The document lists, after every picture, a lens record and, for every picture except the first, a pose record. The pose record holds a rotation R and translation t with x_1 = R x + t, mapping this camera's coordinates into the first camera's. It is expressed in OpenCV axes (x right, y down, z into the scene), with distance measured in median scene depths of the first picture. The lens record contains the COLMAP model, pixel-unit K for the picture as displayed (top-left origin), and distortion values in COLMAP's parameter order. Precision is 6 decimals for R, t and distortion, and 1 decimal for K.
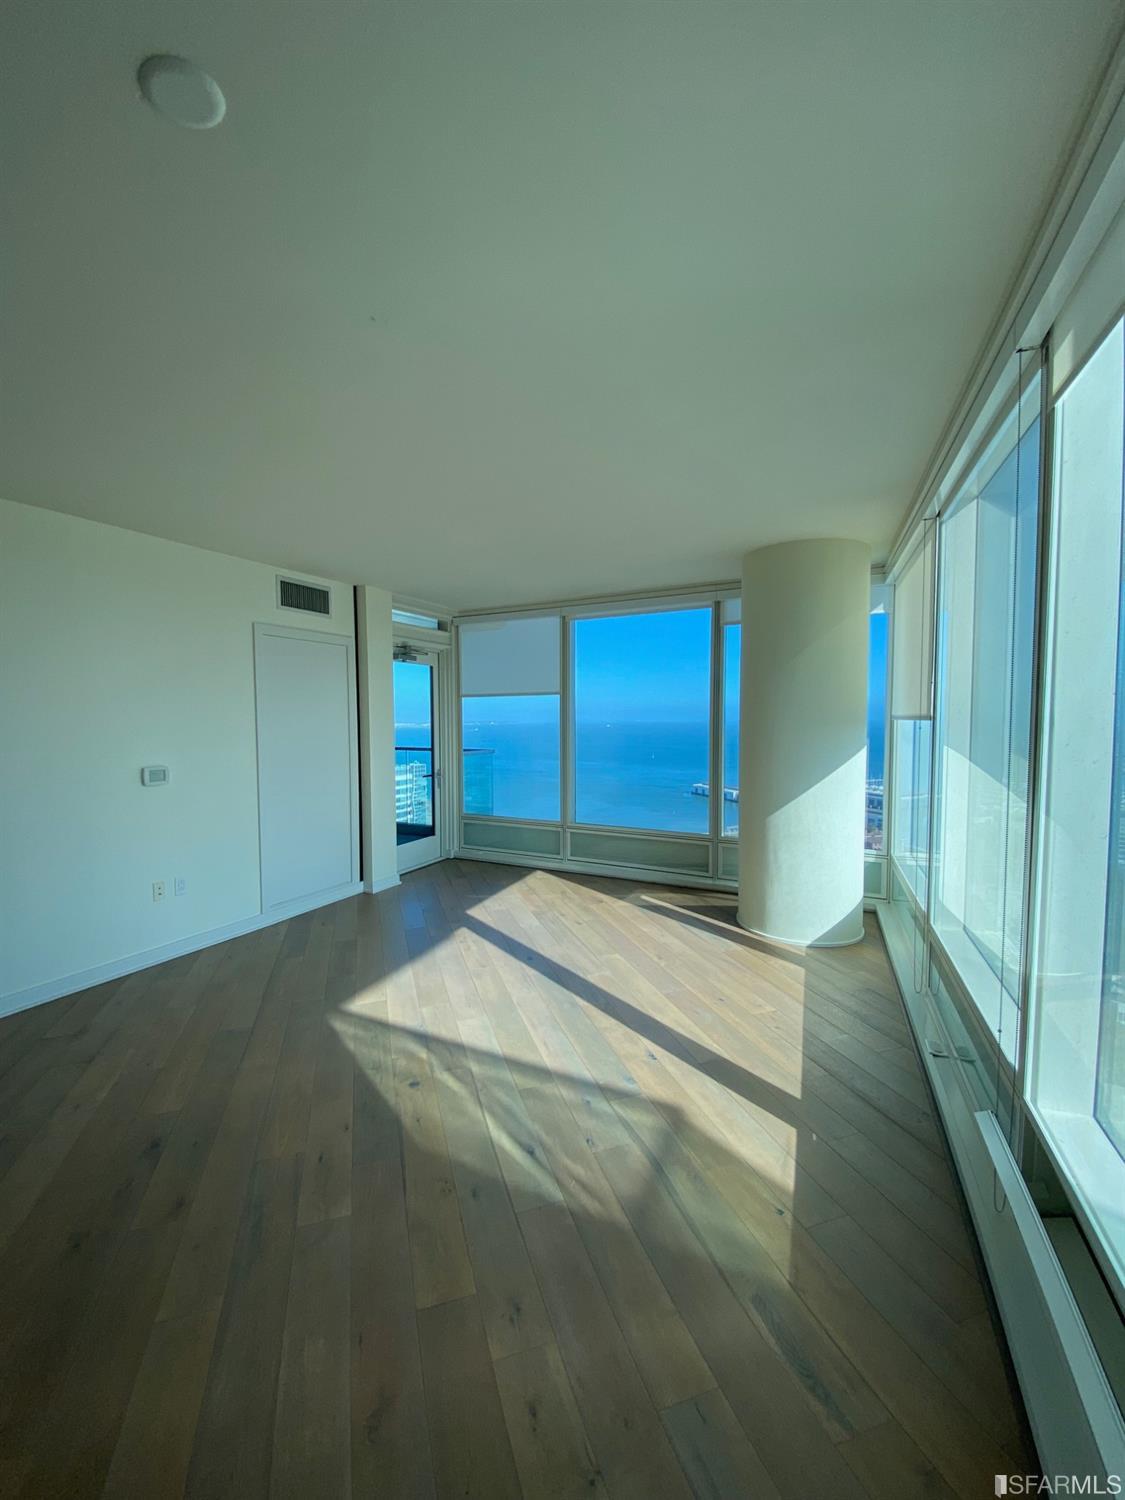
lens RADIAL K [[605.0, 0, 559.2], [0, 605.0, 749.7], [0, 0, 1]] dist [0.022586, -0.020671]
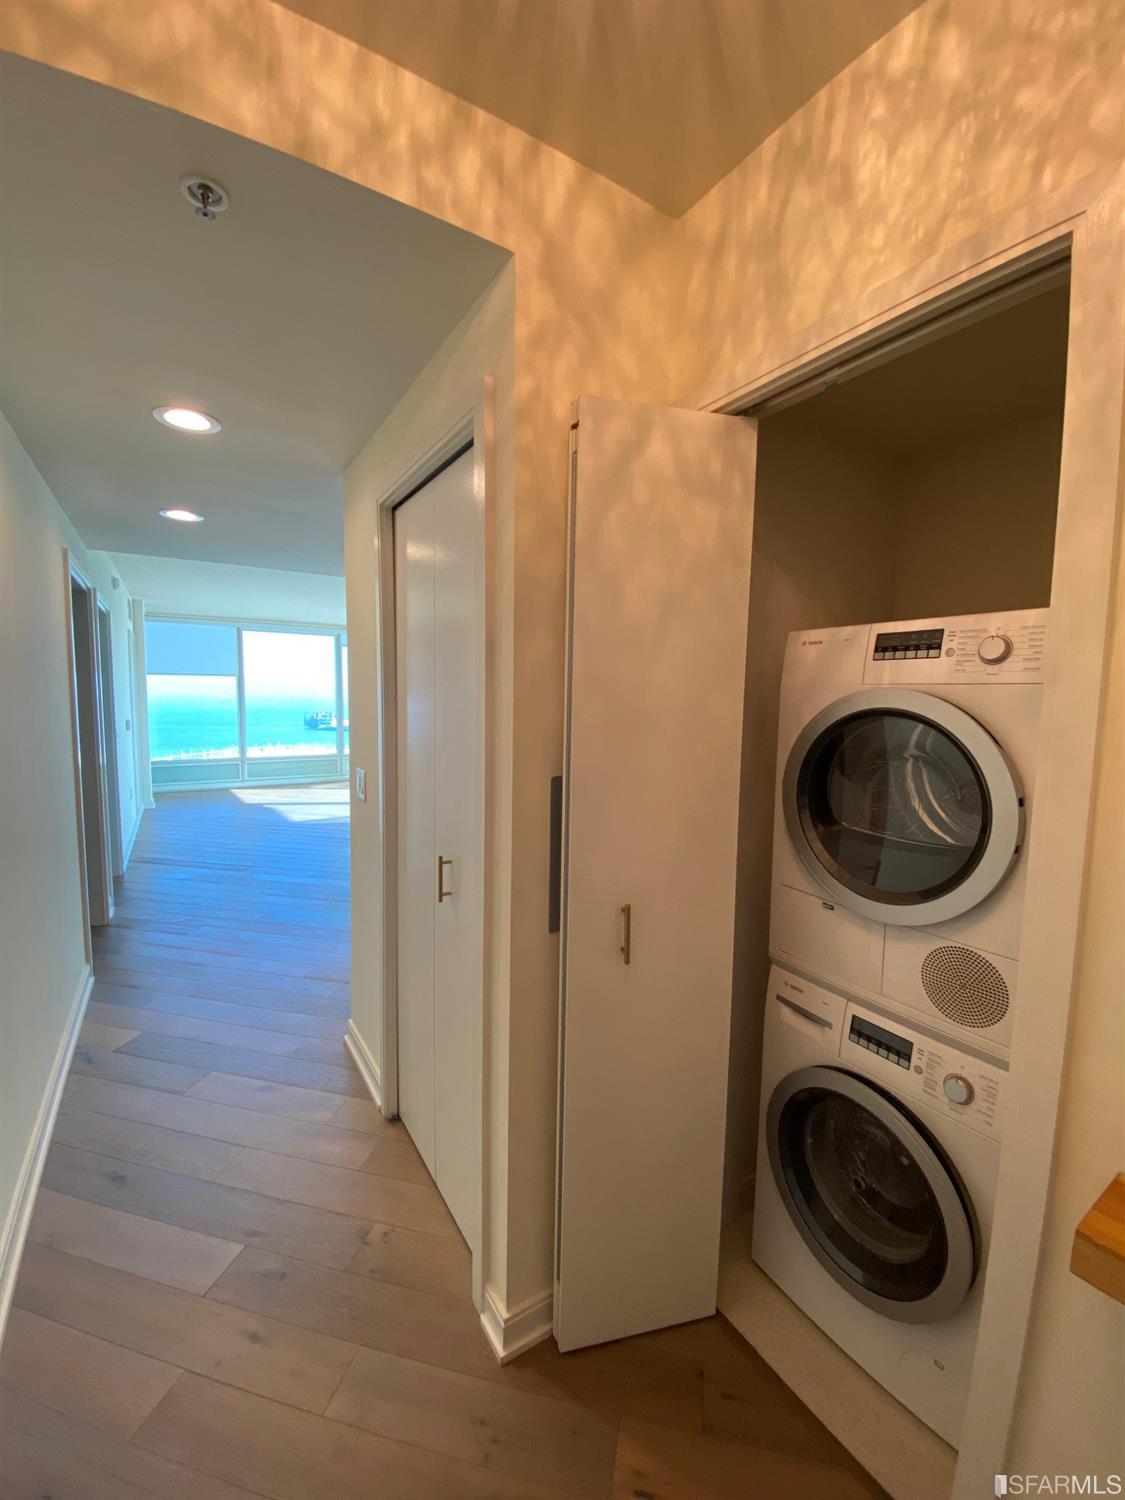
lens RADIAL K [[605.0, 0, 559.2], [0, 605.0, 749.7], [0, 0, 1]] dist [0.022586, -0.020671]
pose [[0.515637, -0.066846, 0.854196, -1.099044], [0.031412, 0.997757, 0.059118, 0.038148], [-0.856231, -0.003651, 0.516580, -0.646929]]
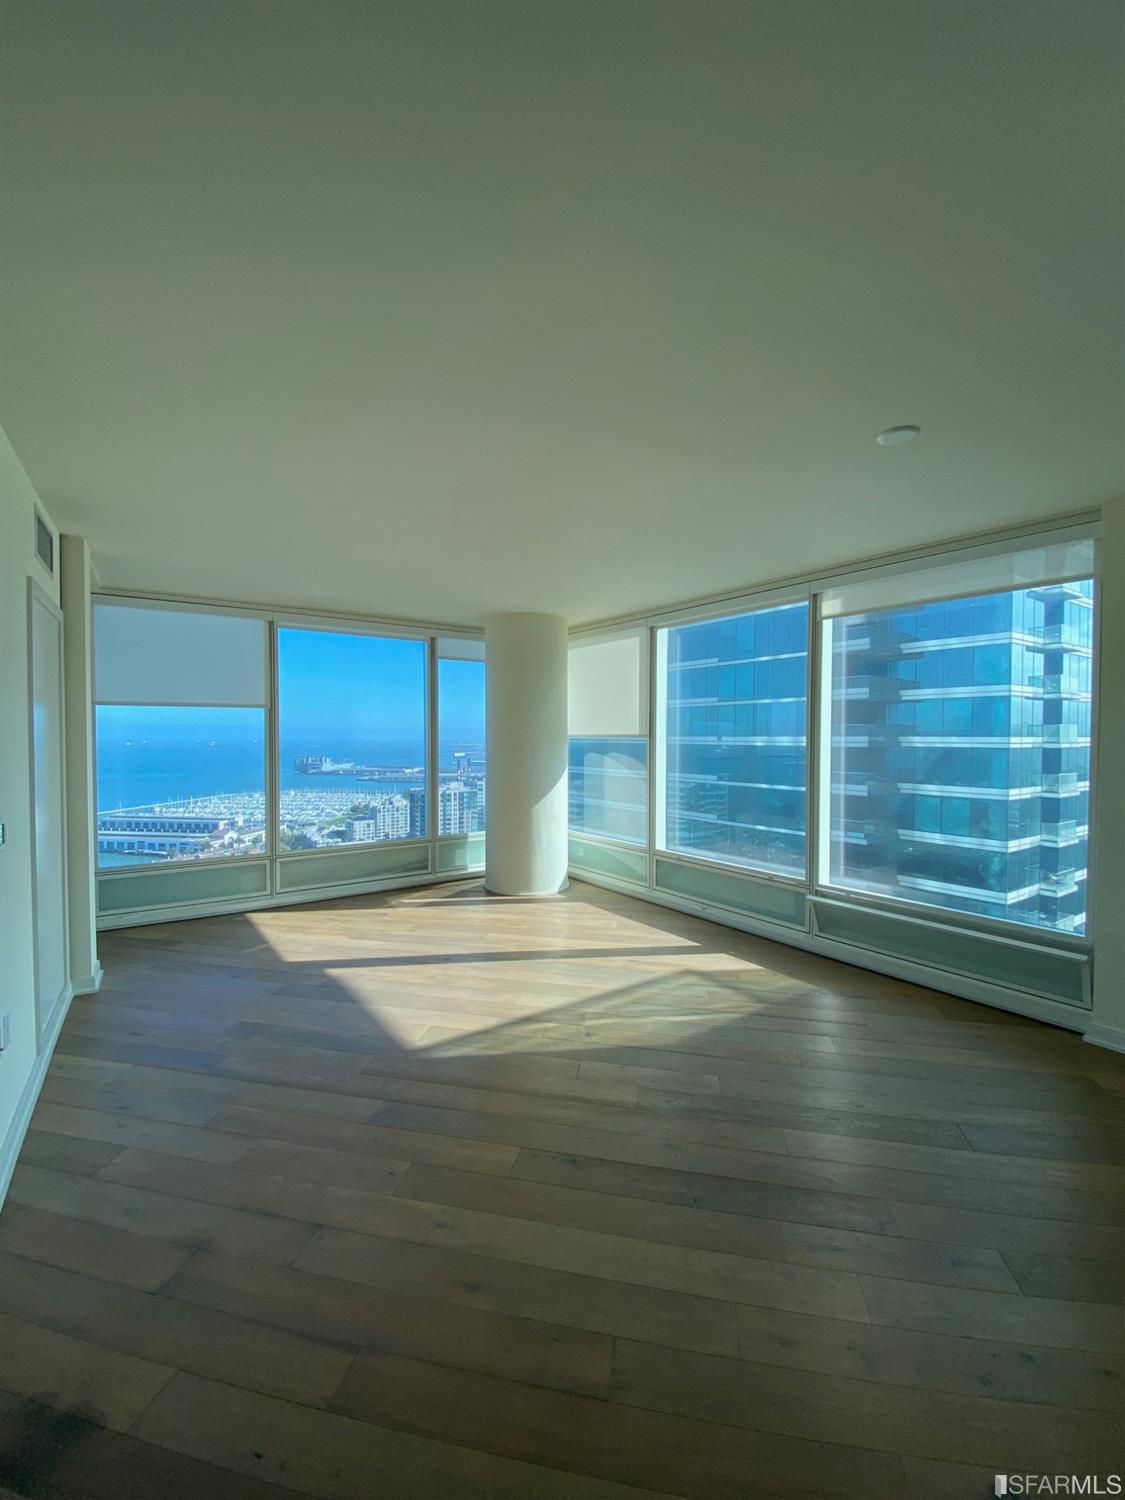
lens RADIAL K [[605.0, 0, 559.2], [0, 605.0, 749.7], [0, 0, 1]] dist [0.022586, -0.020671]
pose [[0.502746, -0.017122, 0.864264, -0.649604], [0.046564, 0.998889, -0.007297, -0.004473], [-0.863179, 0.043912, 0.502985, 0.209944]]
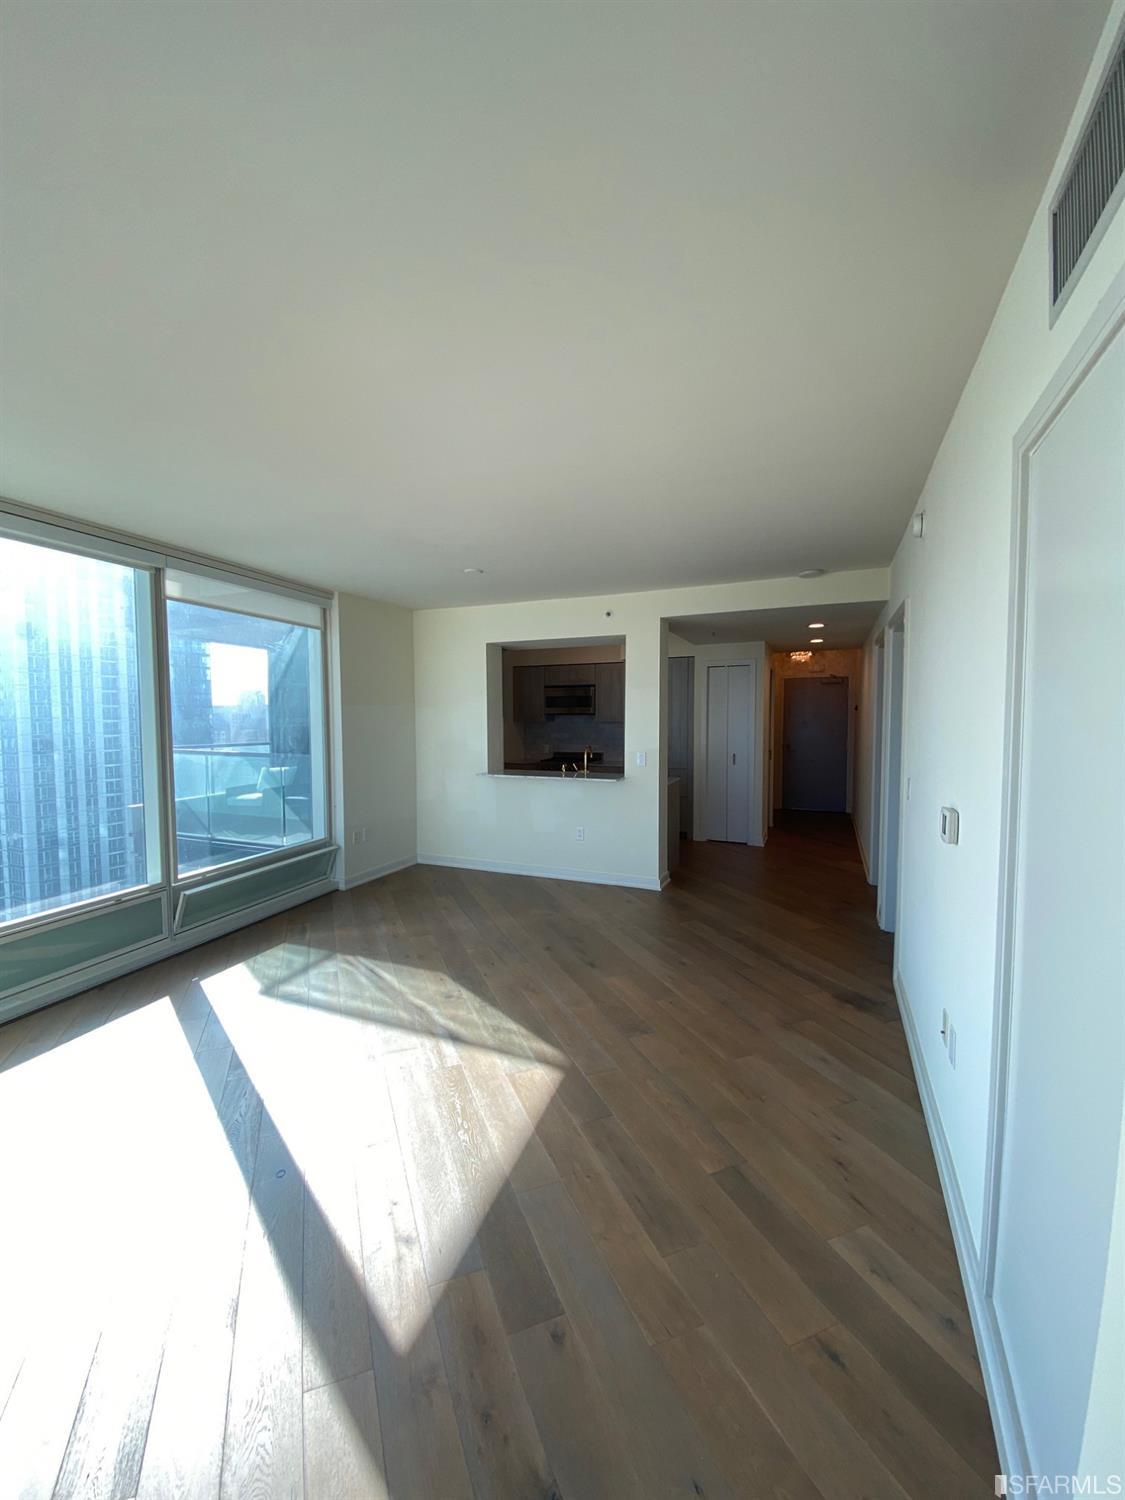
lens RADIAL K [[614.1, 0, 554.7], [0, 614.1, 750.3], [0, 0, 1]] dist [0.001332, -0.012449]
pose [[-0.998306, 0.004525, -0.058010, -0.194926], [-0.001899, 0.993906, 0.110210, -0.066727], [0.058155, 0.110134, -0.992214, 1.137764]]
